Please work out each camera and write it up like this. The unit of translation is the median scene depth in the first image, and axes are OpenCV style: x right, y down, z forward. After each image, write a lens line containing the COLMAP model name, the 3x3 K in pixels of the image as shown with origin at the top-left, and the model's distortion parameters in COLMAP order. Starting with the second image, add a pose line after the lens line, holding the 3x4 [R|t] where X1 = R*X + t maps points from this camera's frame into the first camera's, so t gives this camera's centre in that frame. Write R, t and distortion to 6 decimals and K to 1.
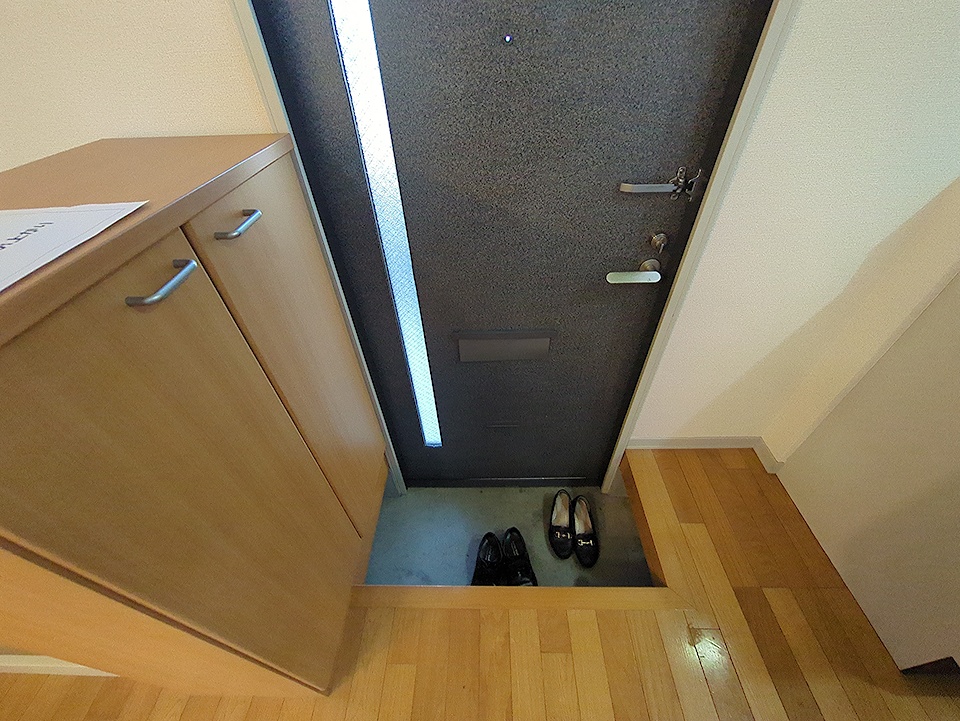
lens RADIAL K [[378.6, 0, 480.0], [0, 378.6, 360.5], [0, 0, 1]] dist [-0.002725, 0.000830]
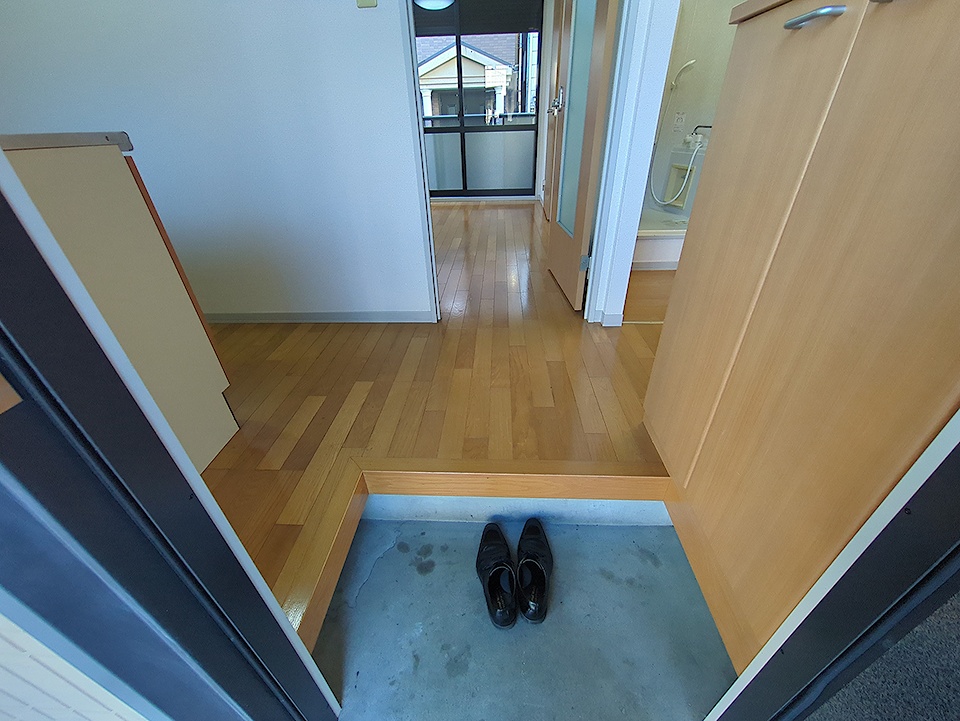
lens RADIAL K [[378.6, 0, 480.0], [0, 378.6, 360.5], [0, 0, 1]] dist [-0.002725, 0.000830]
pose [[-0.997115, 0.037258, 0.066132, 0.098250], [0.073790, 0.271534, 0.959596, -0.544495], [0.017796, 0.961707, -0.273500, 1.120694]]
